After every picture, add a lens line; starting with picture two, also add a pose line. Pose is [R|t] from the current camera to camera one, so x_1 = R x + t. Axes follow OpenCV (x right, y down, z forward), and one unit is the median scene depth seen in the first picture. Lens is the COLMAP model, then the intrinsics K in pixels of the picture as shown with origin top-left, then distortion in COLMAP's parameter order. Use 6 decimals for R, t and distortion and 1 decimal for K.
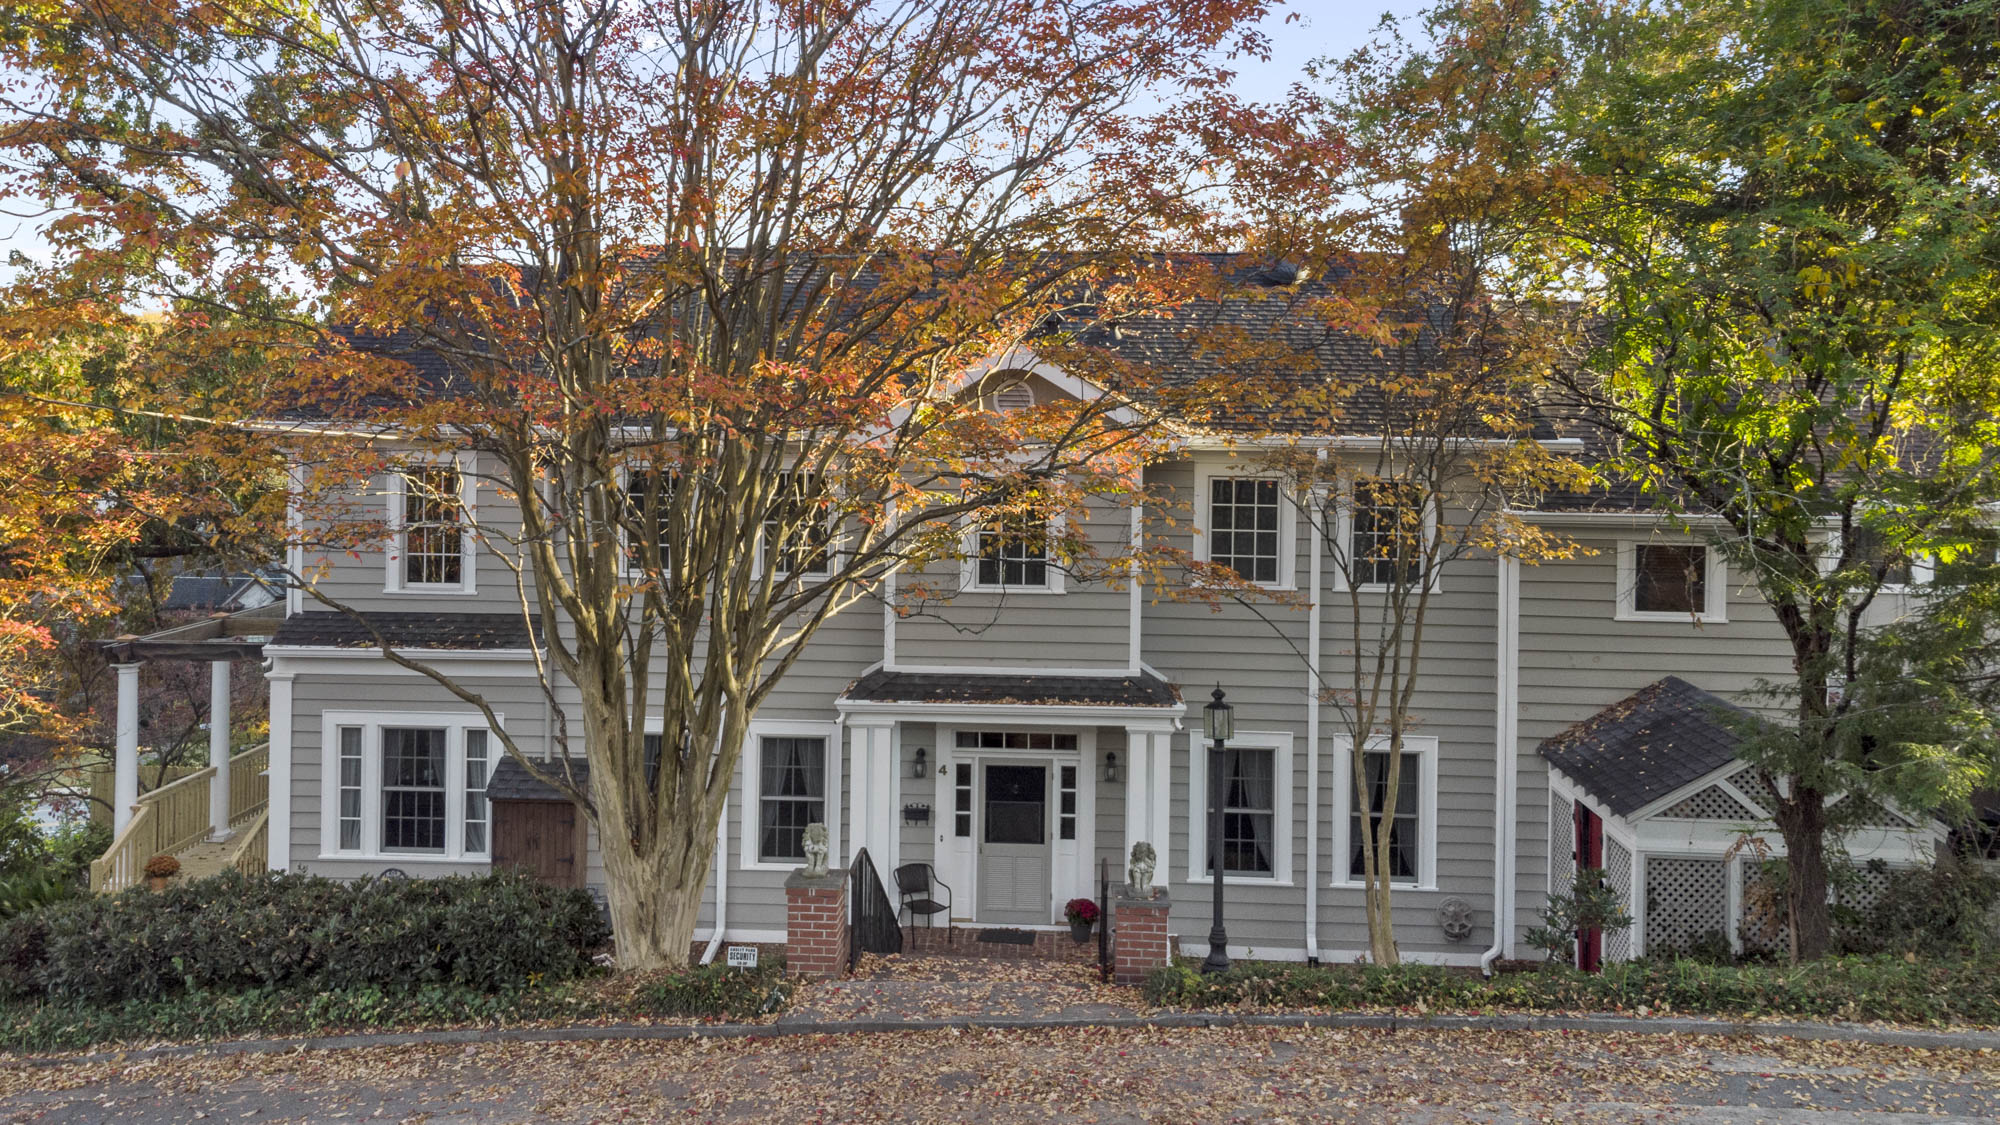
lens RADIAL K [[1463.0, 0, 1006.9], [0, 1463.0, 562.6], [0, 0, 1]] dist [0.057977, 0.024421]
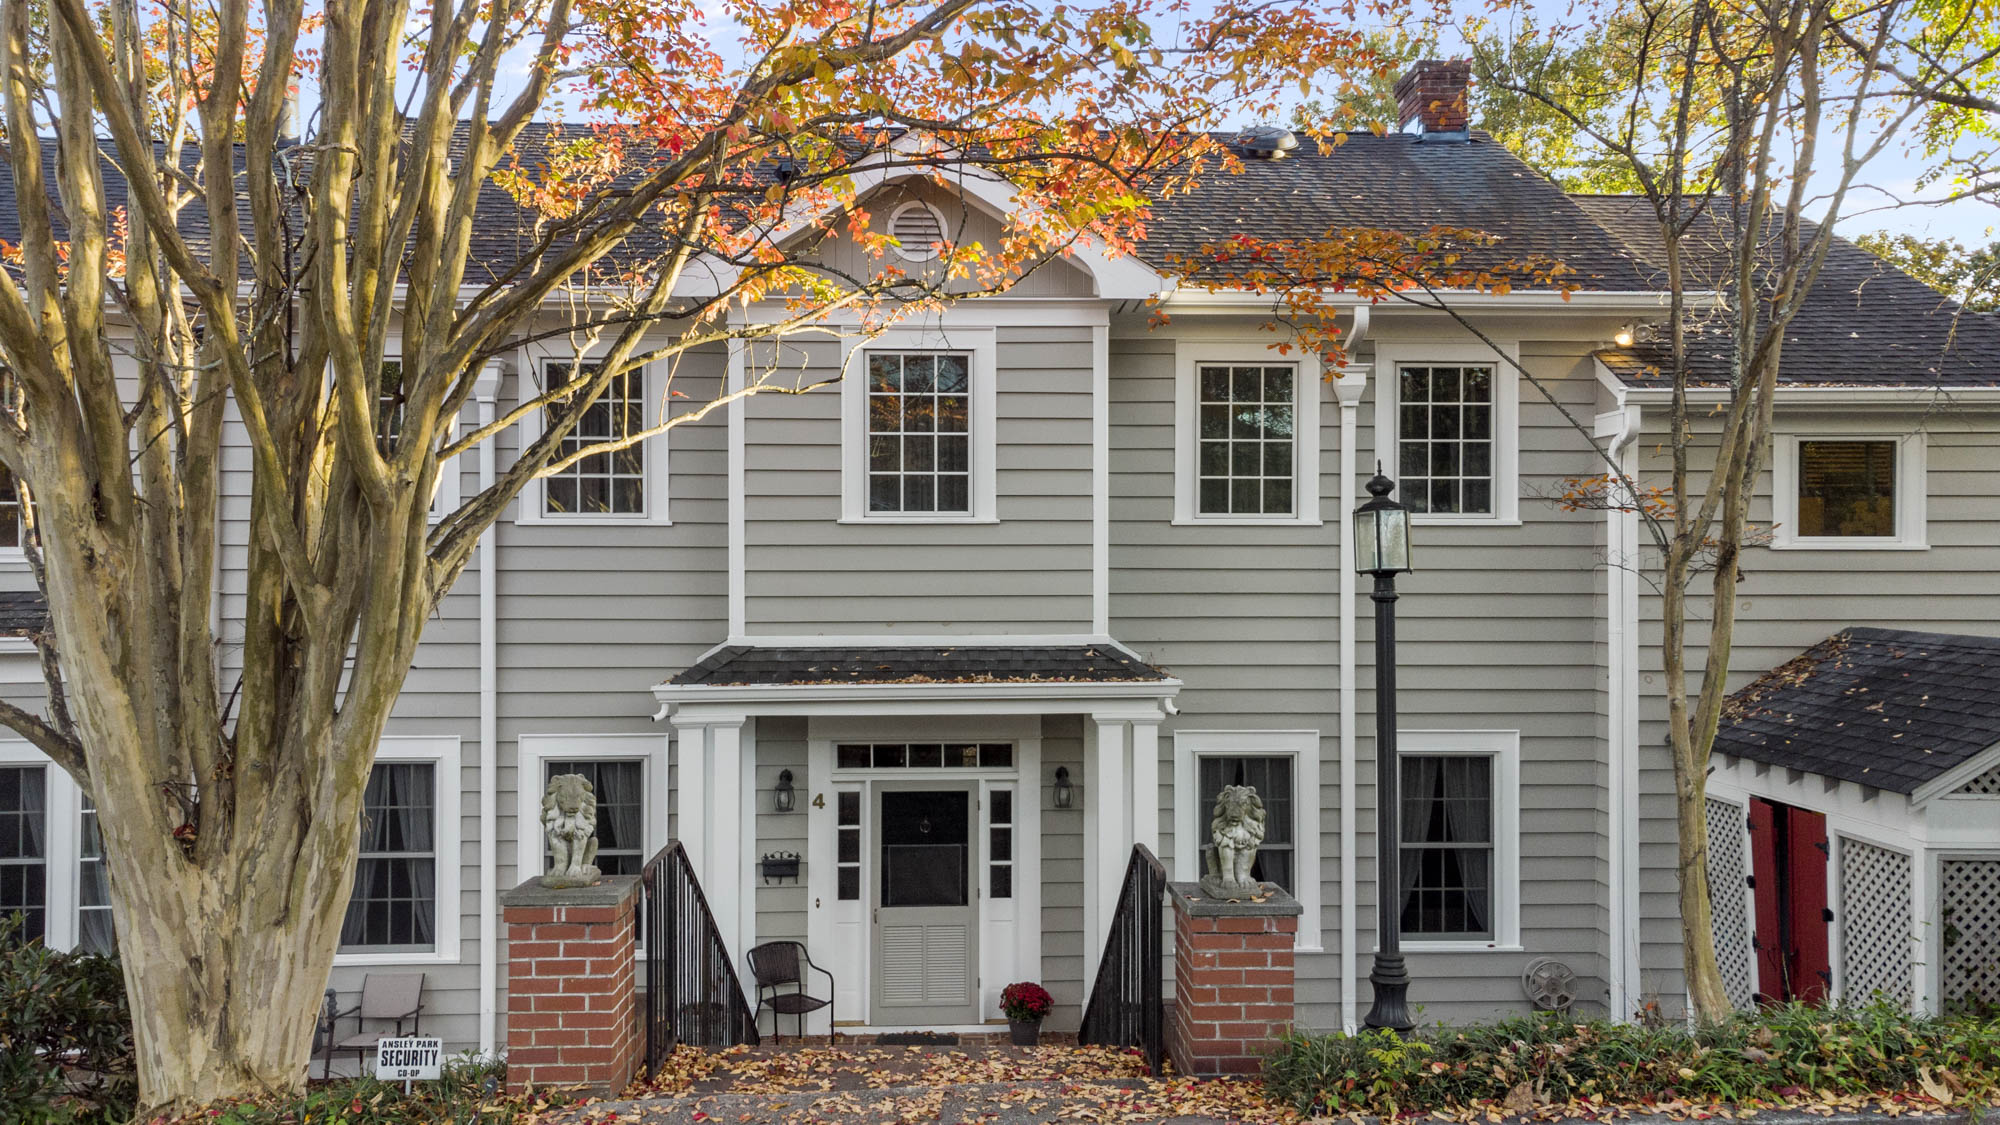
lens RADIAL K [[1463.0, 0, 1003.1], [0, 1463.0, 610.6], [0, 0, 1]] dist [0.057977, 0.024421]
pose [[0.995702, -0.016709, 0.091097, -0.019897], [0.022227, 0.997957, -0.059895, 0.101769], [-0.089911, 0.061662, 0.994039, 0.324149]]
